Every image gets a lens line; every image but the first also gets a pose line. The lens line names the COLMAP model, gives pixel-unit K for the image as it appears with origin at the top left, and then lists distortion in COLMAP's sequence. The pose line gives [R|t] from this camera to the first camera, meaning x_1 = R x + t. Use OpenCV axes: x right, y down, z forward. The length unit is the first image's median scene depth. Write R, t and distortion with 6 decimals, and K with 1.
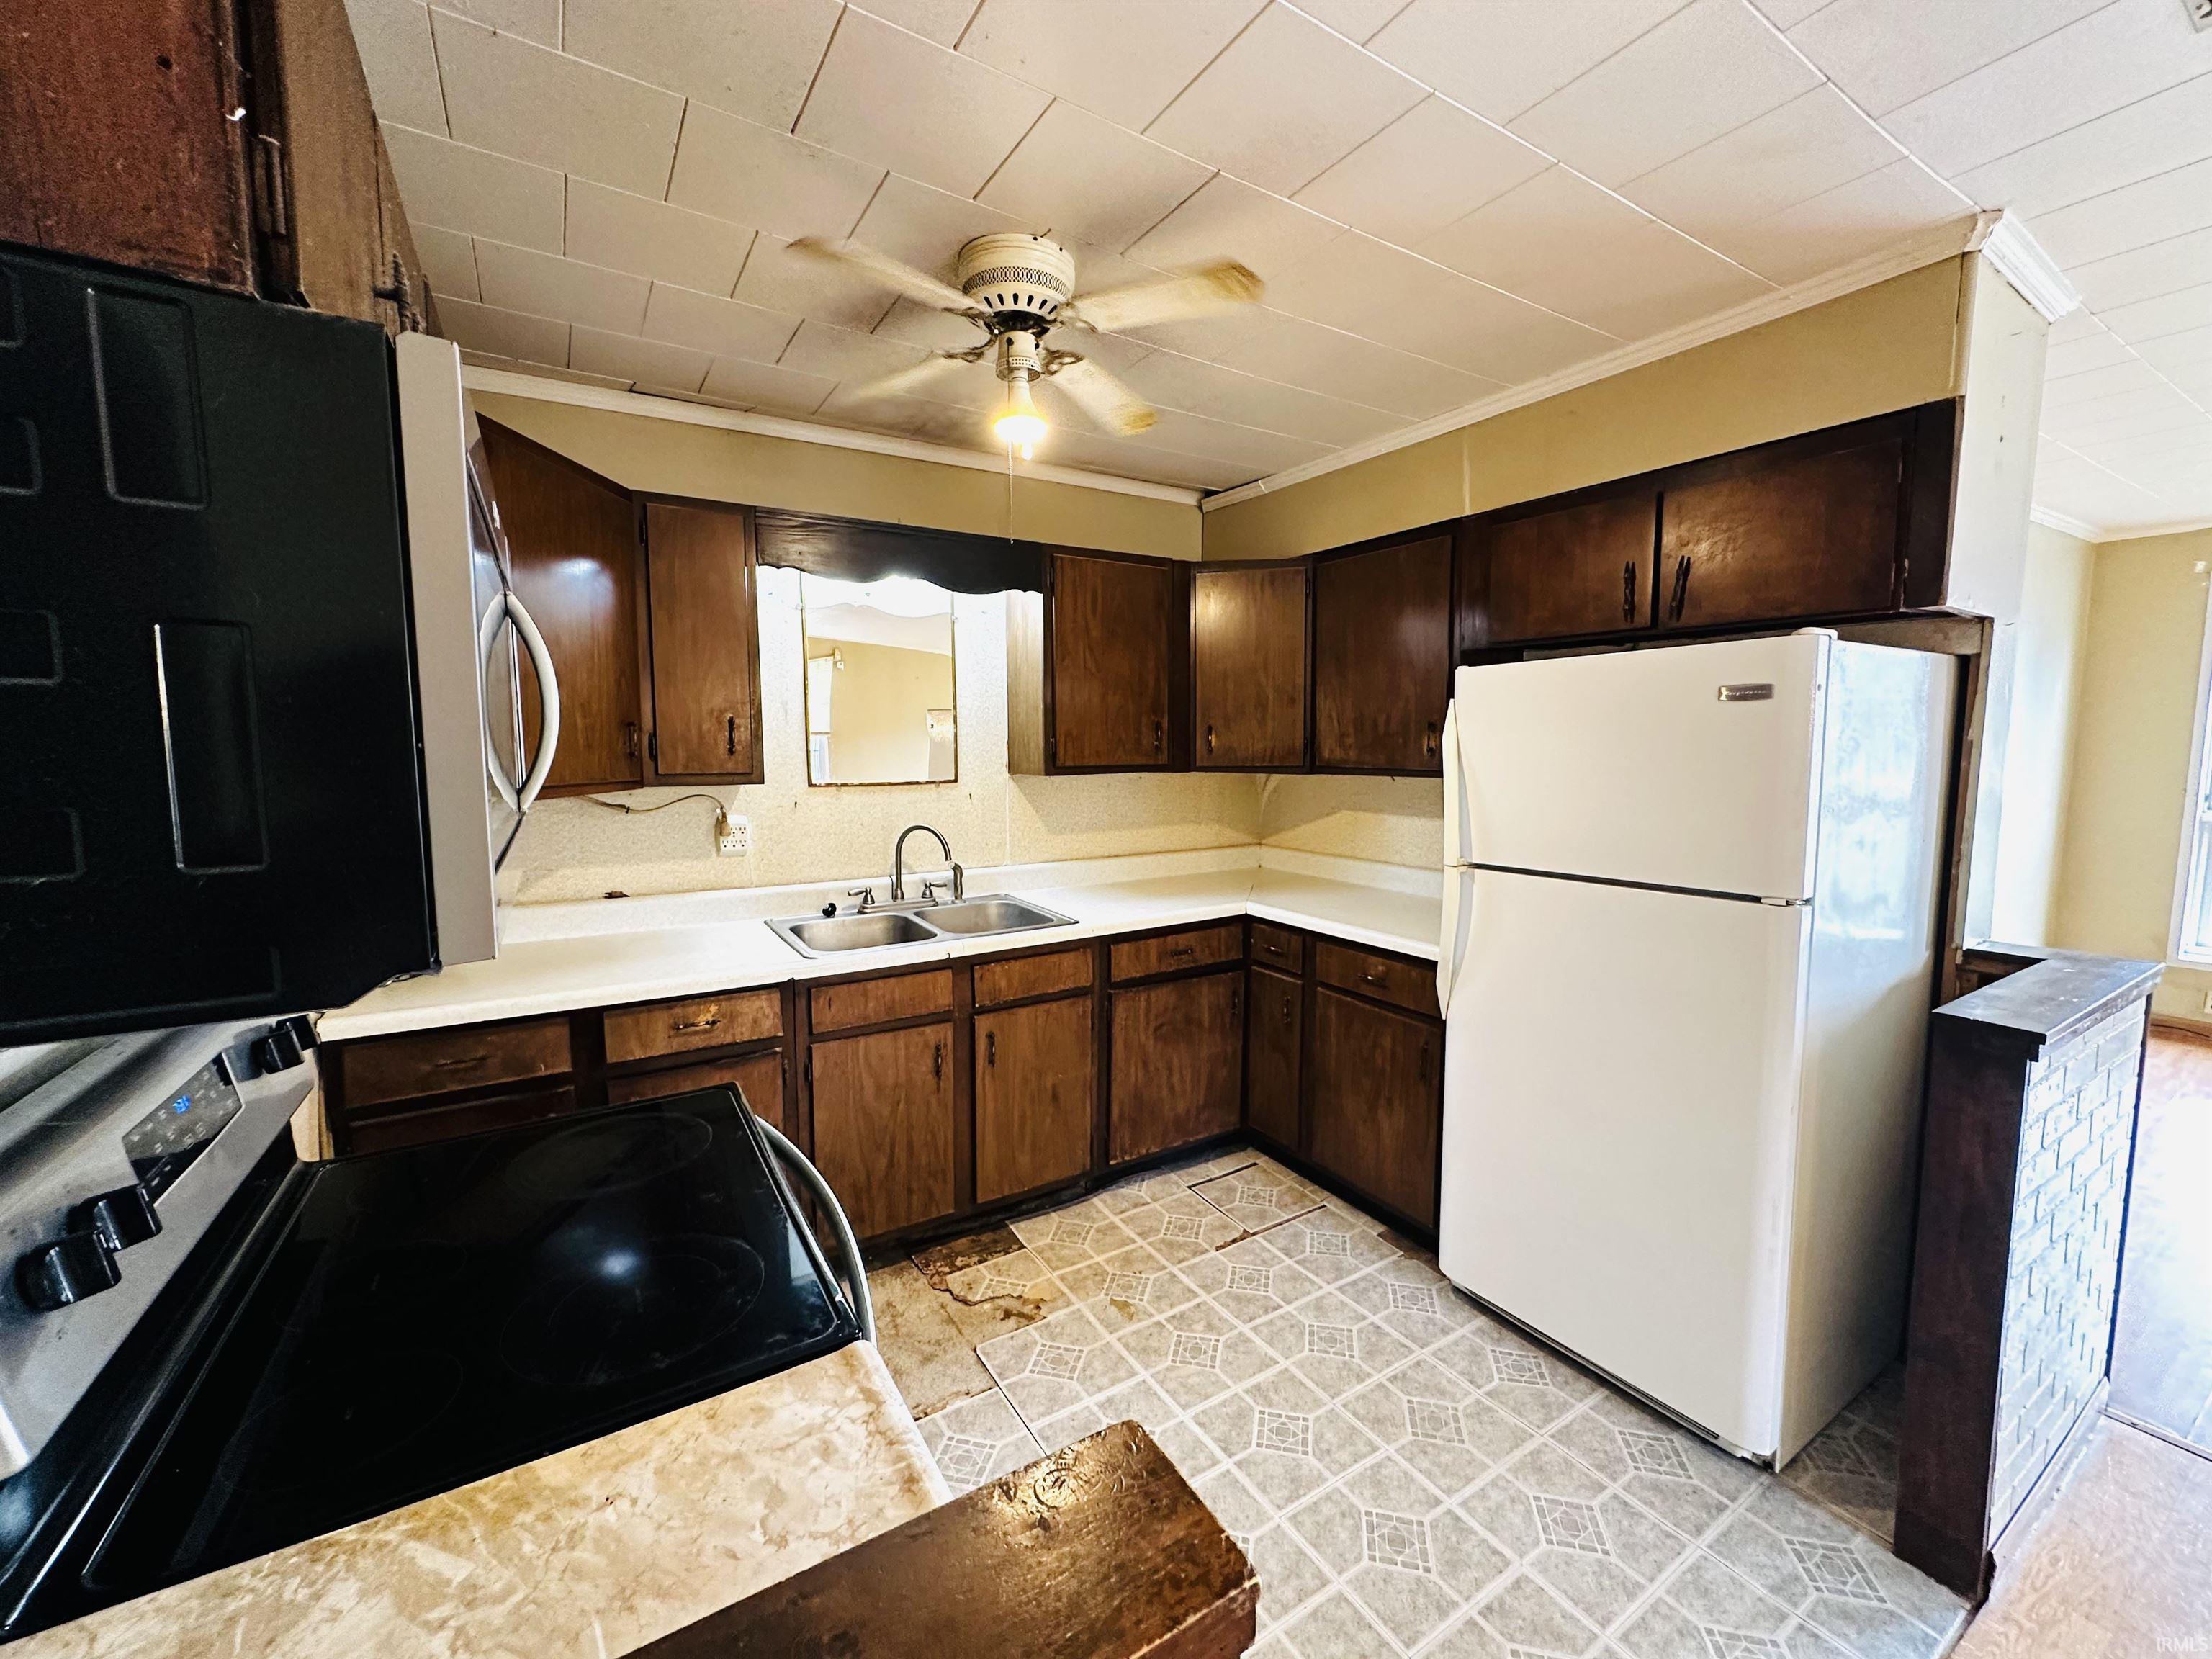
lens RADIAL K [[879.3, 0, 1106.0], [0, 879.3, 829.5], [0, 0, 1]] dist [-0.001046, 0.000594]
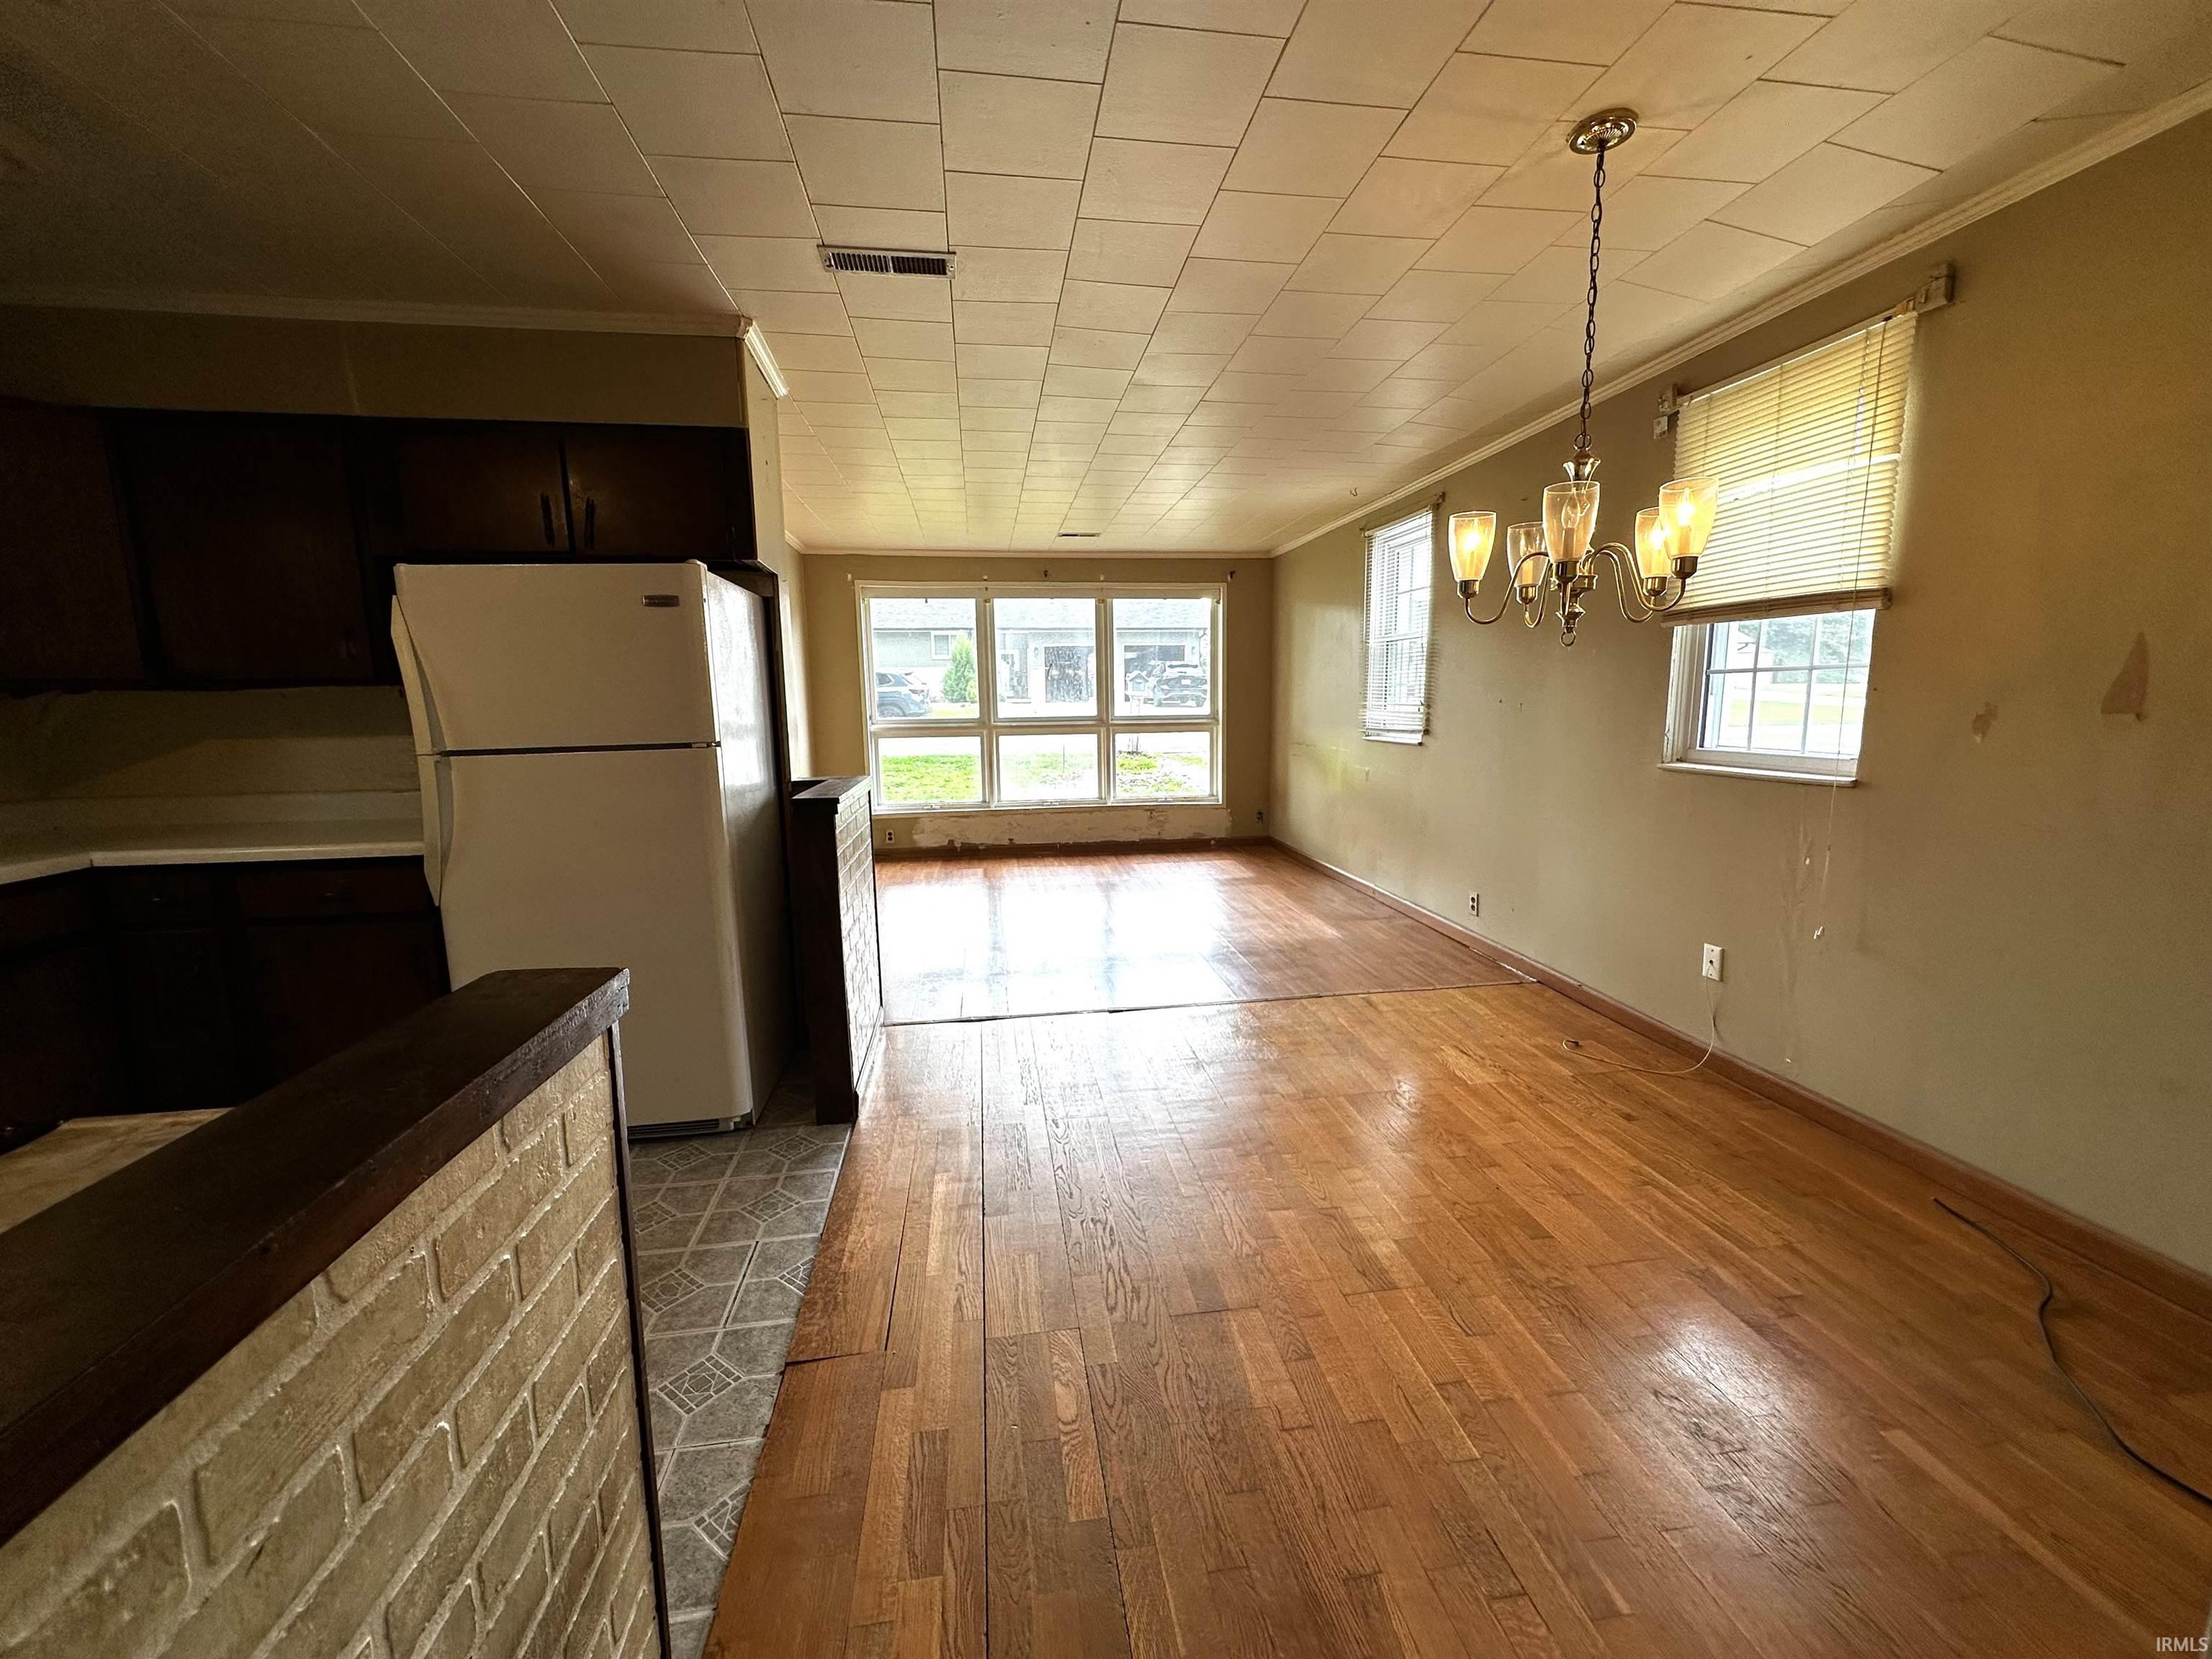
lens RADIAL K [[879.3, 0, 1106.0], [0, 879.3, 829.5], [0, 0, 1]] dist [-0.001046, 0.000594]
pose [[0.395933, -0.130704, 0.908930, -0.308129], [0.108382, 0.989551, 0.095086, 0.145208], [-0.911861, 0.060864, 0.405962, -0.201378]]
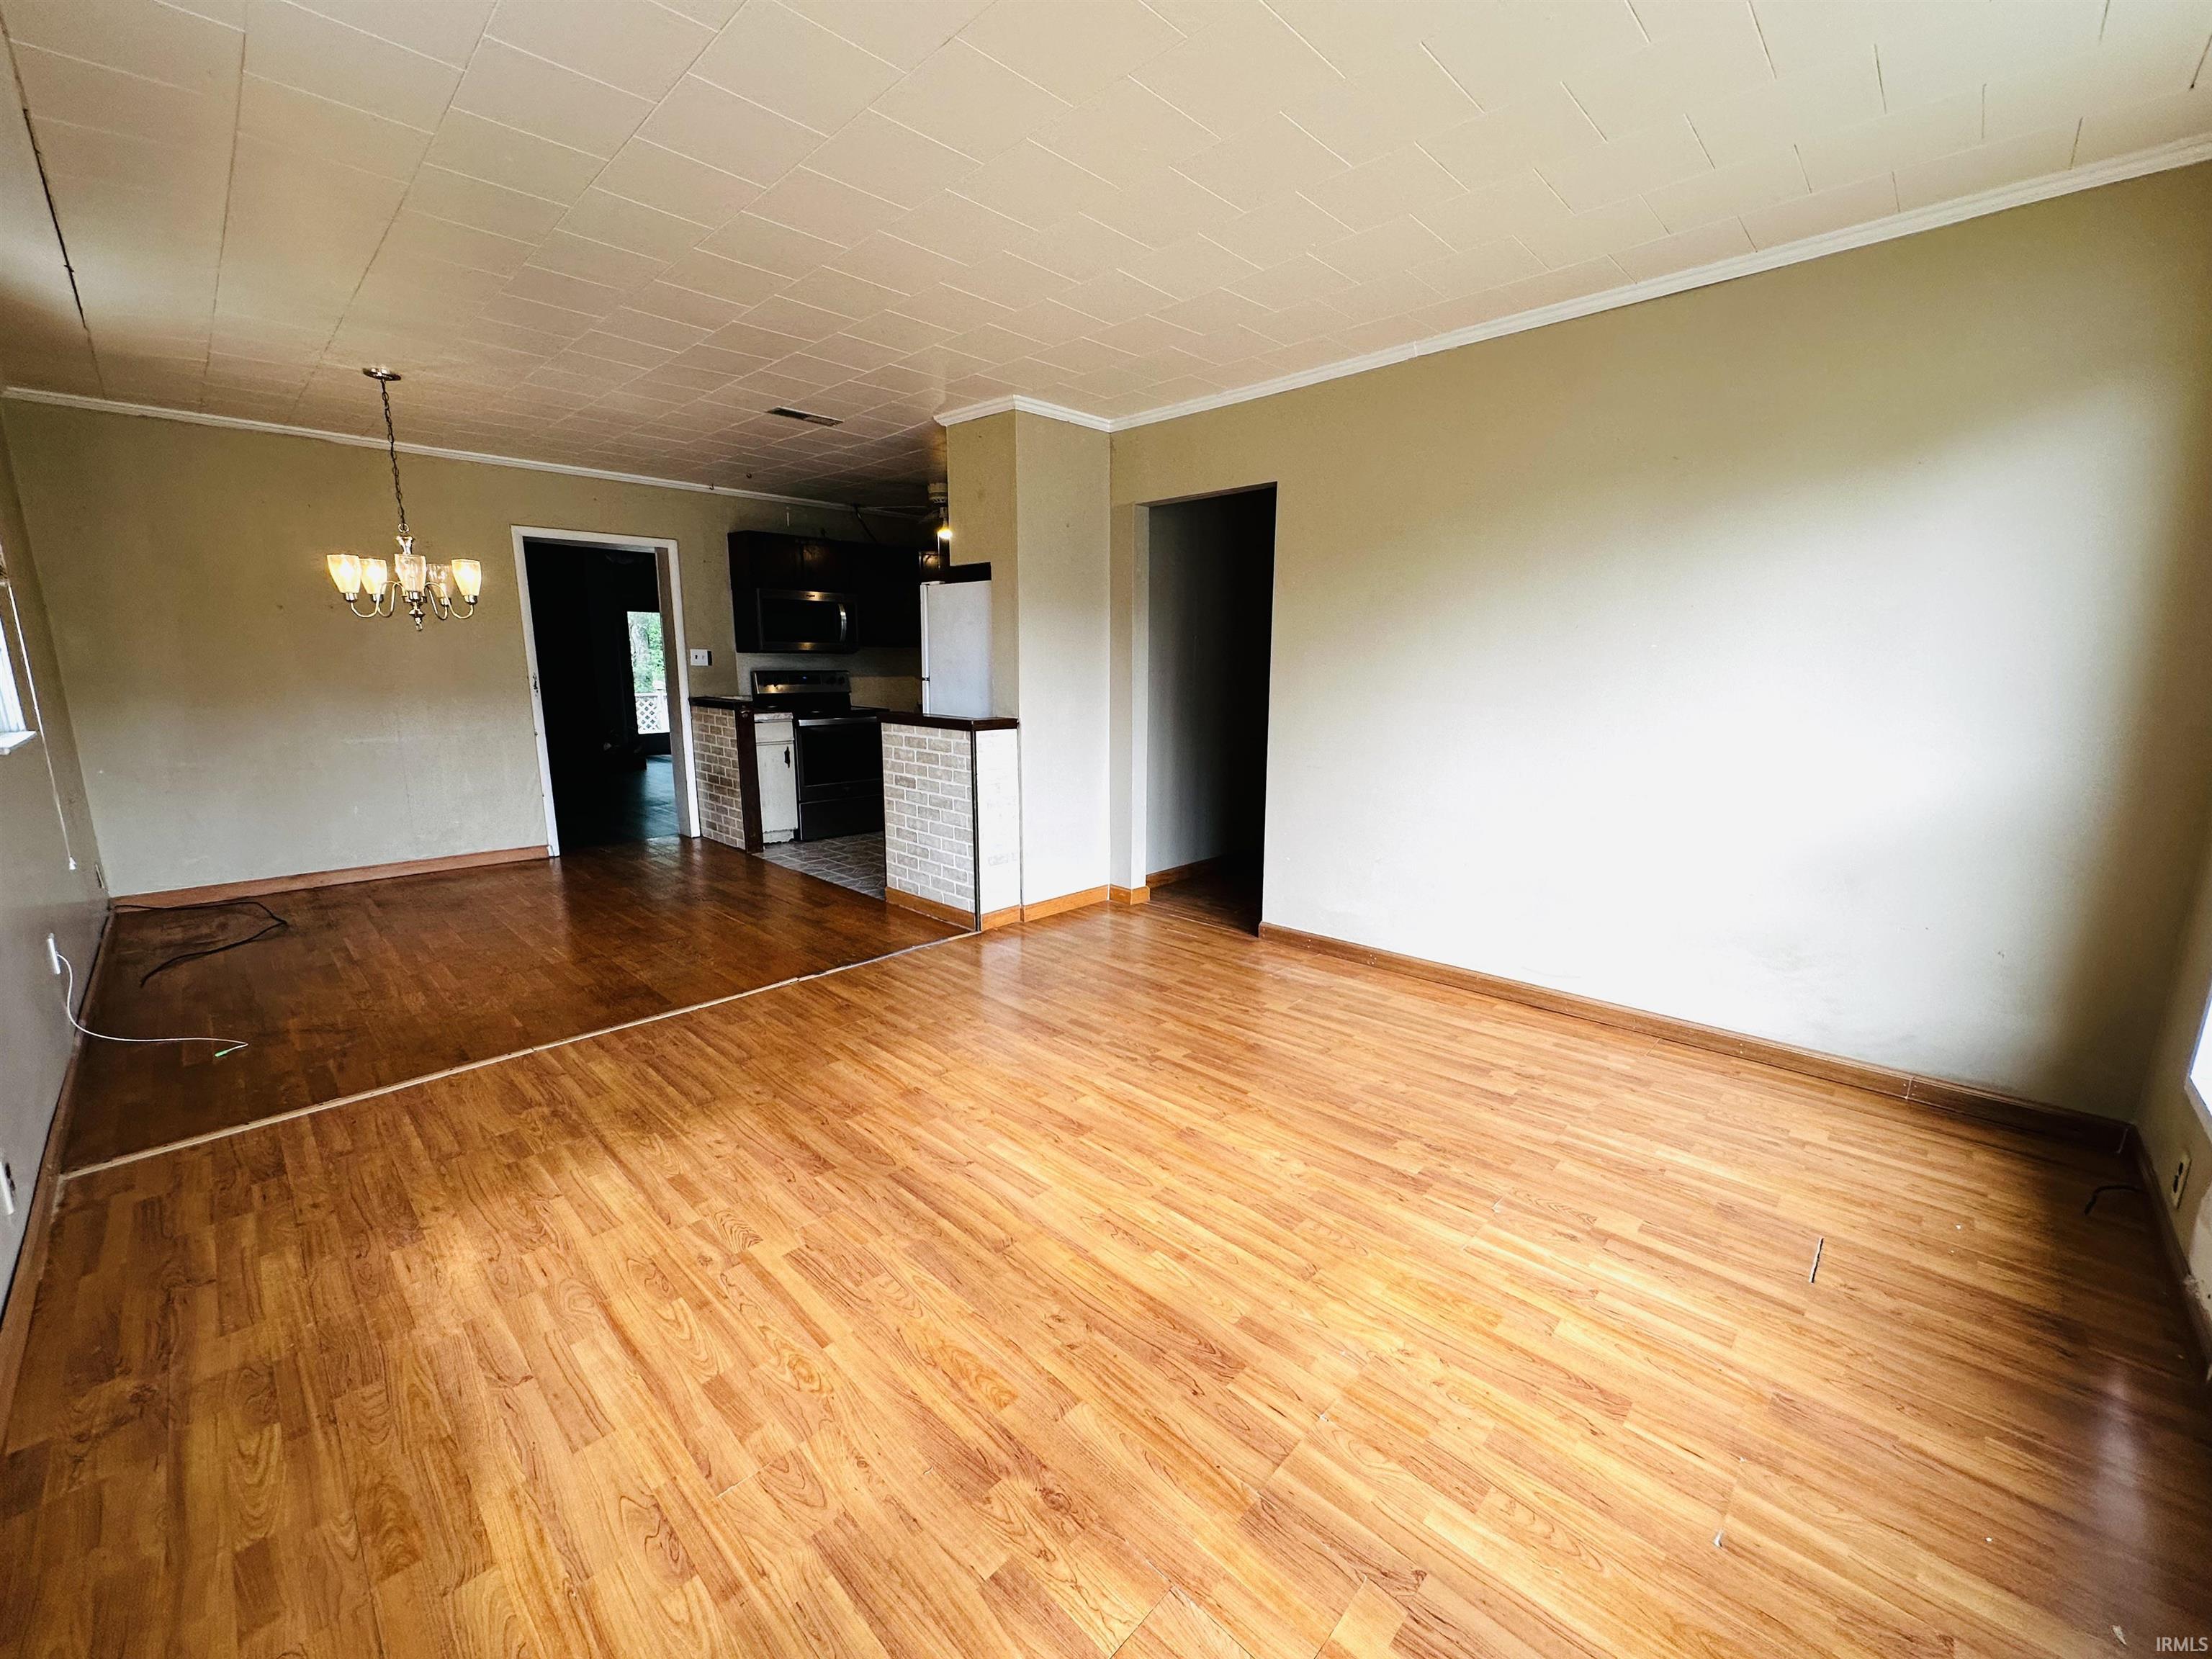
lens RADIAL K [[881.7, 0, 1105.3], [0, 881.7, 833.8], [0, 0, 1]] dist [-0.000871, 0.000707]
pose [[0.243388, 0.197432, -0.949623, 3.443418], [-0.110629, 0.978325, 0.175045, 0.007252], [0.963599, 0.062452, 0.259954, 0.771130]]
